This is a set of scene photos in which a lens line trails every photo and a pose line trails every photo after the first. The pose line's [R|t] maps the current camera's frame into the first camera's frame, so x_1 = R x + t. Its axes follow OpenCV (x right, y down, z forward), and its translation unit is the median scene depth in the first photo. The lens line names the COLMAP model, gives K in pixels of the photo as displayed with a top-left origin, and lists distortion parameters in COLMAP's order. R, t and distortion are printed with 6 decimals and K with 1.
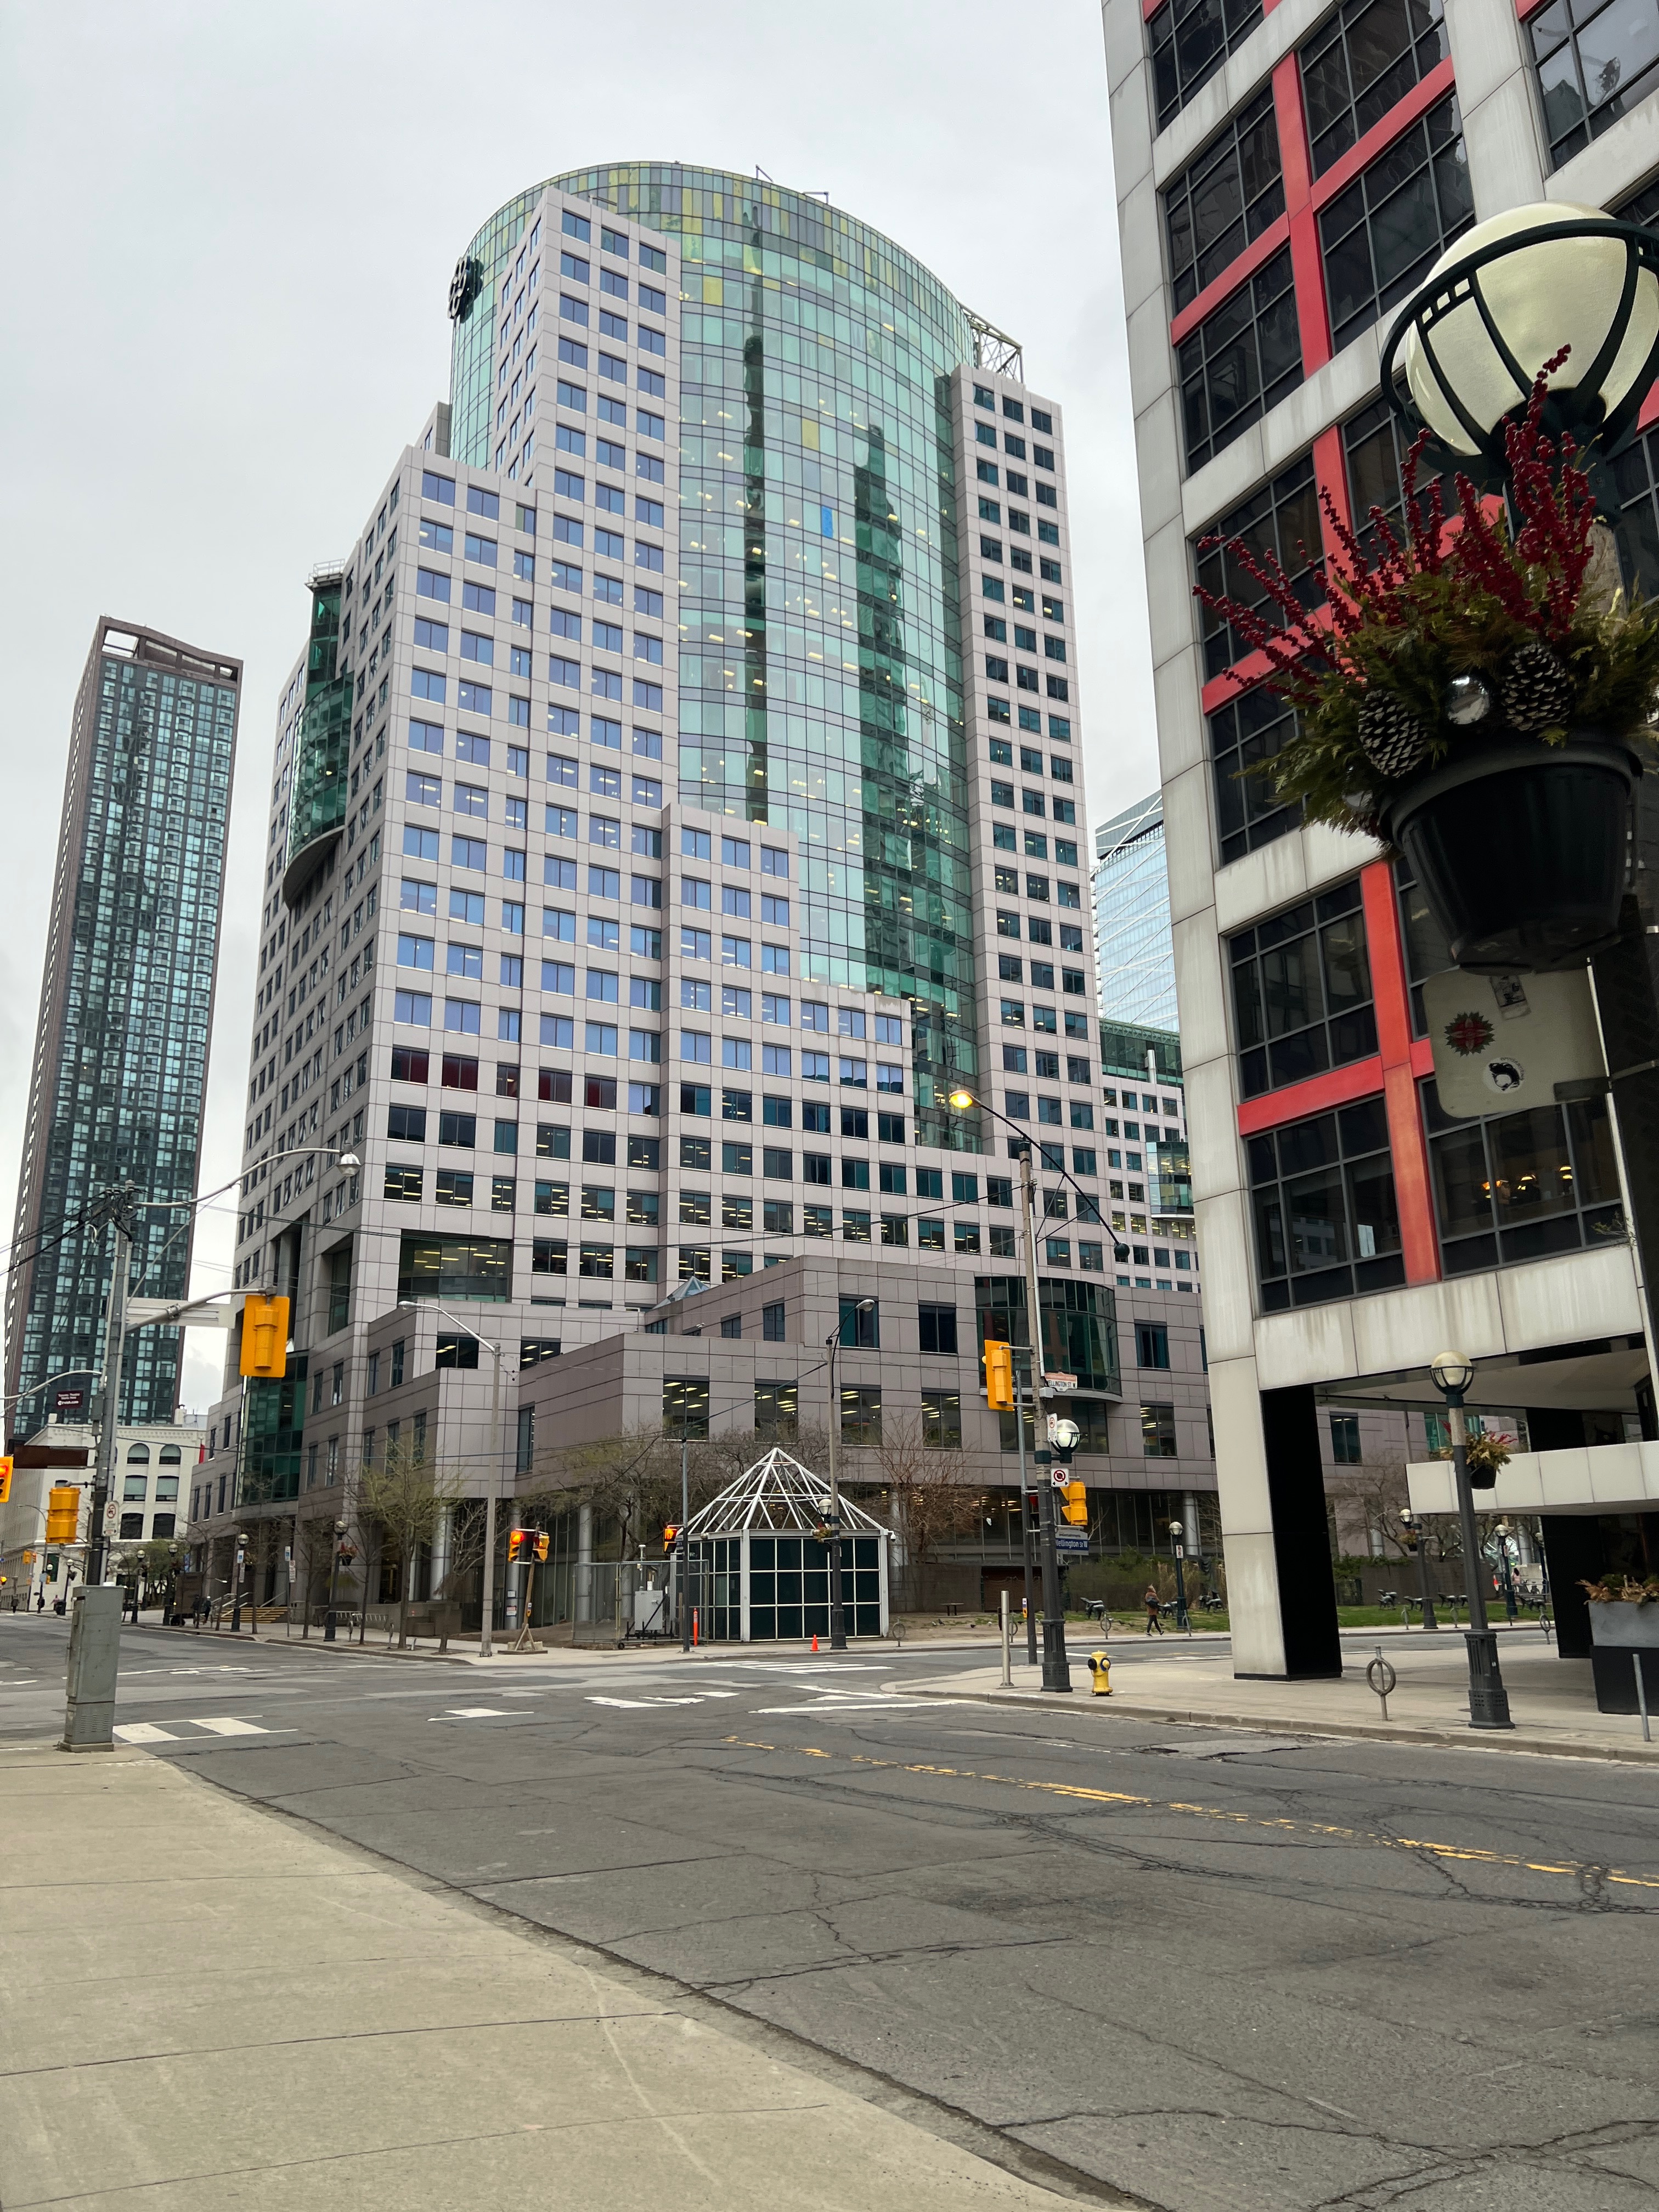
lens RADIAL K [[1671.1, 0, 826.3], [0, 1671.1, 1106.4], [0, 0, 1]] dist [0.002880, 0.000492]
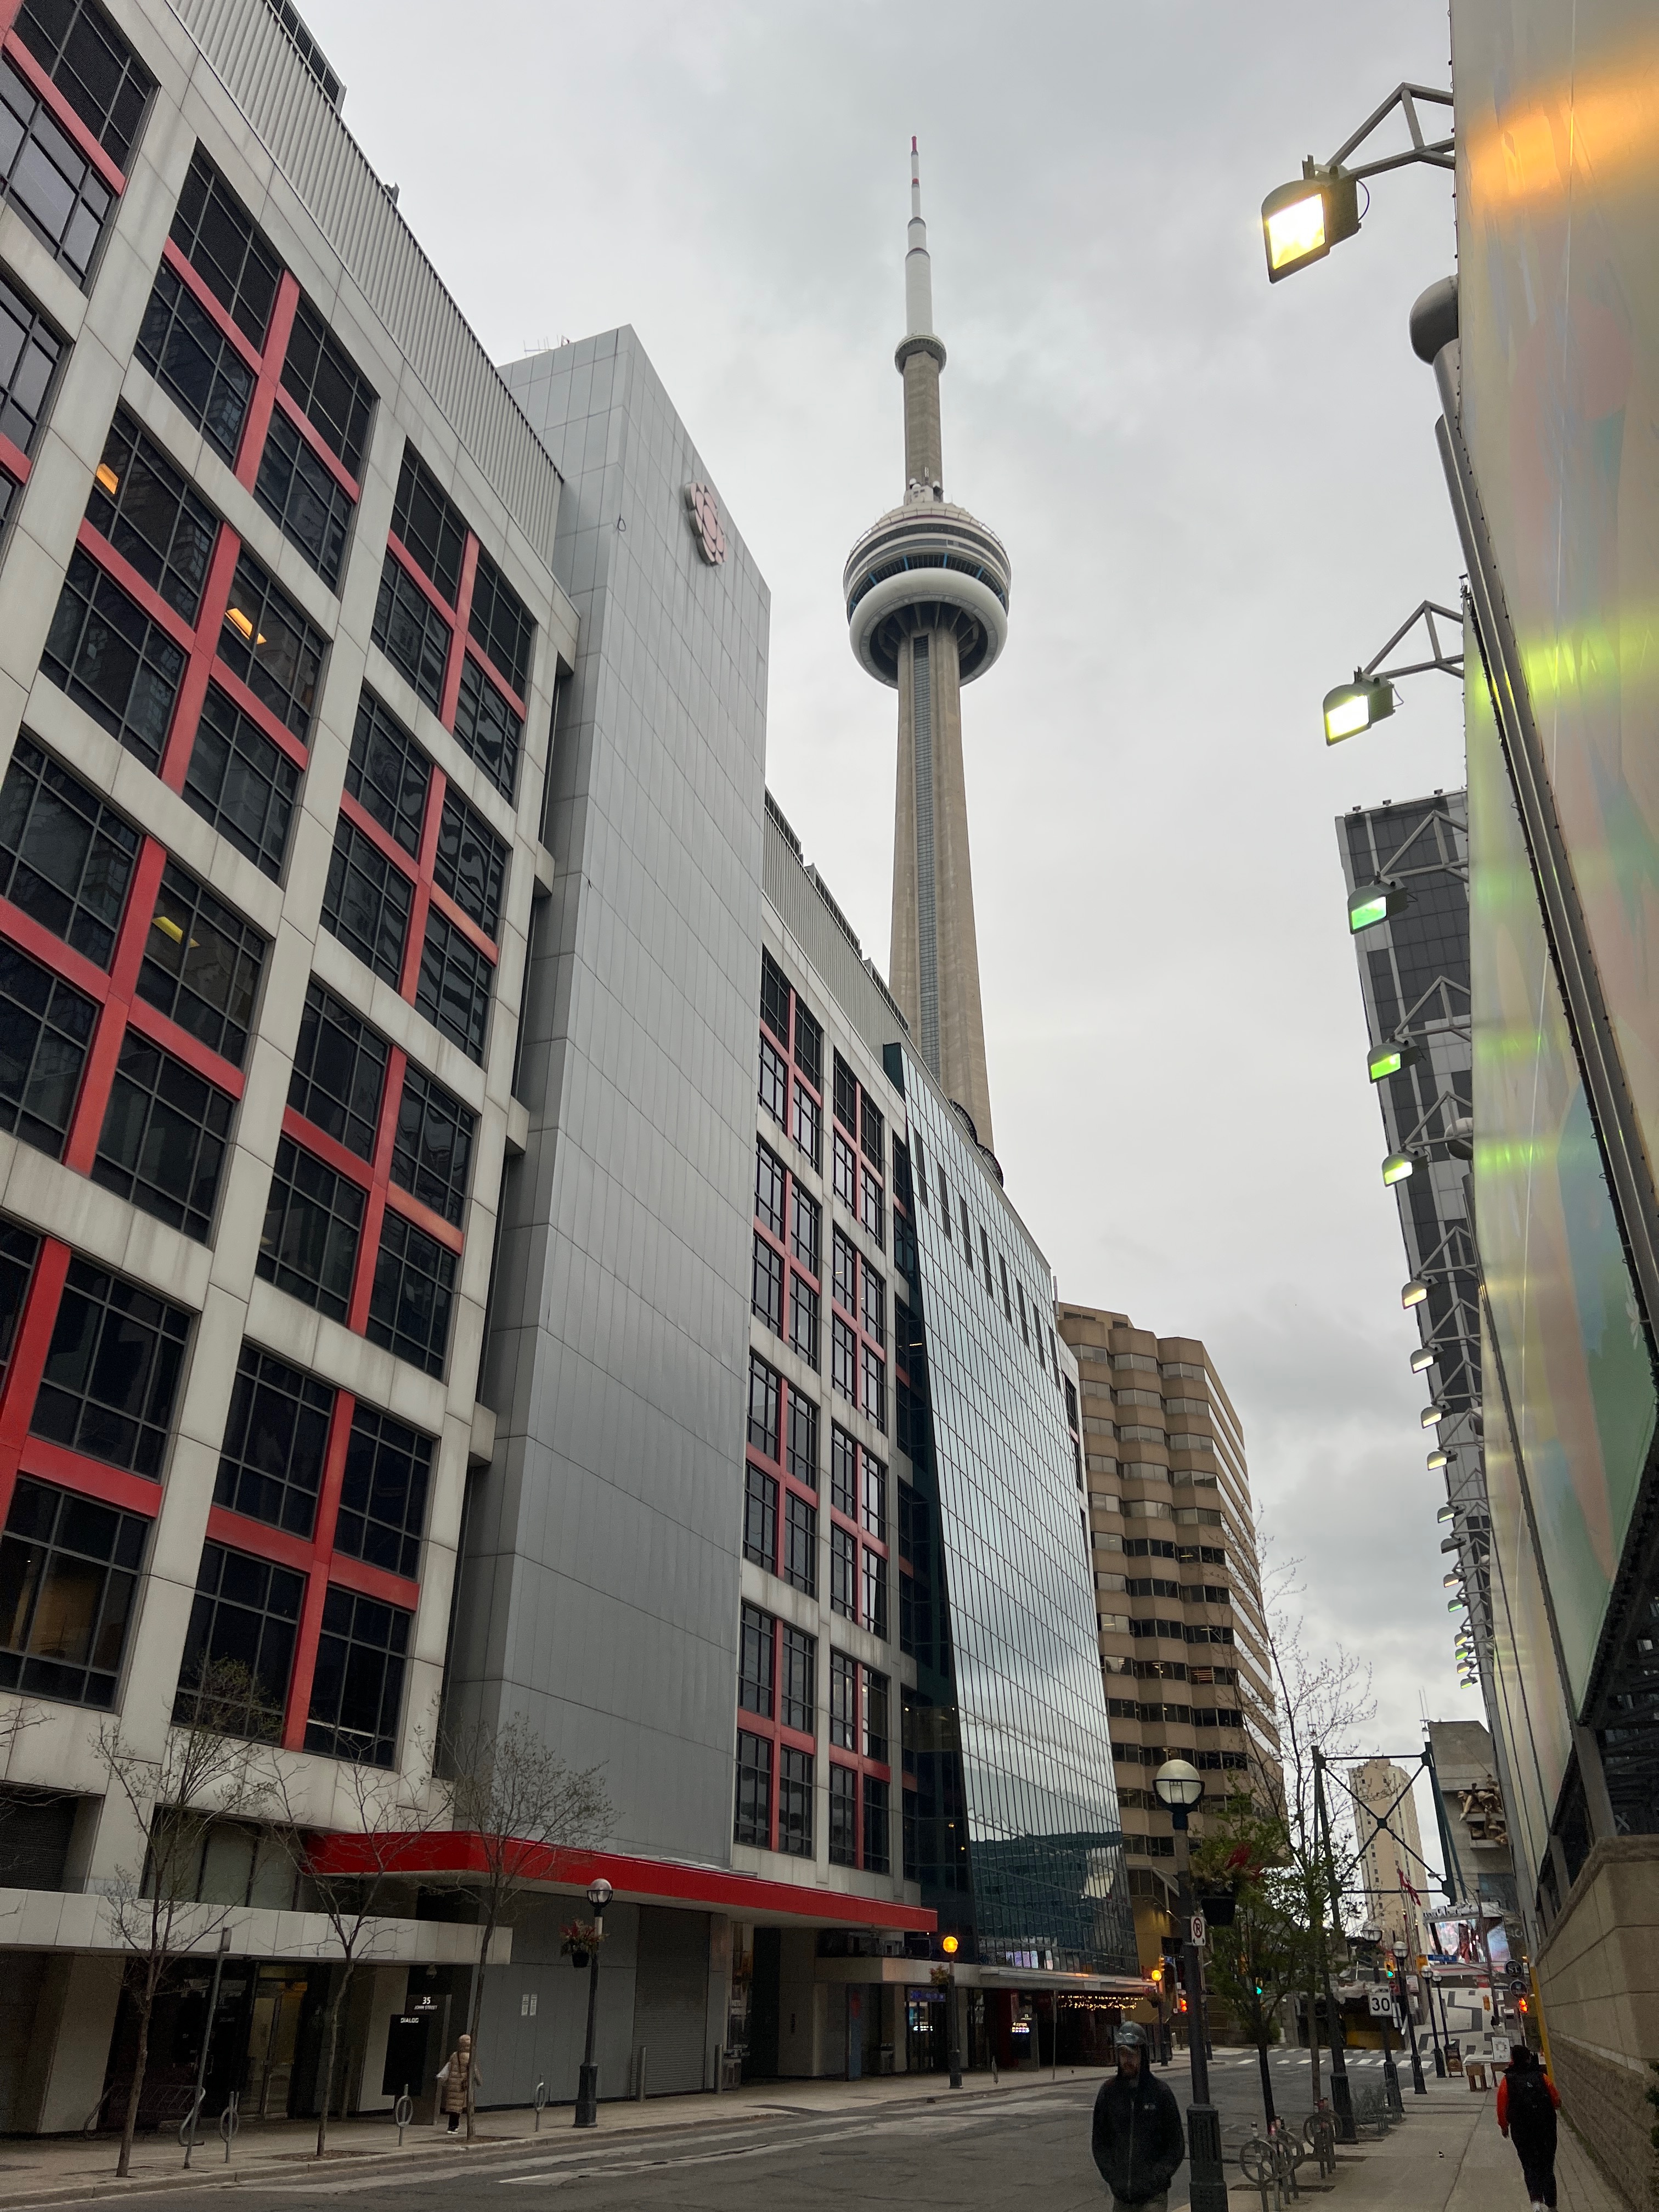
lens RADIAL K [[1671.1, 0, 831.0], [0, 1671.1, 1105.2], [0, 0, 1]] dist [0.002880, 0.000492]
pose [[-0.641060, 0.380154, 0.666727, -0.791855], [-0.202864, 0.753884, -0.624904, 0.387183], [-0.740195, -0.535856, -0.406165, 1.294426]]
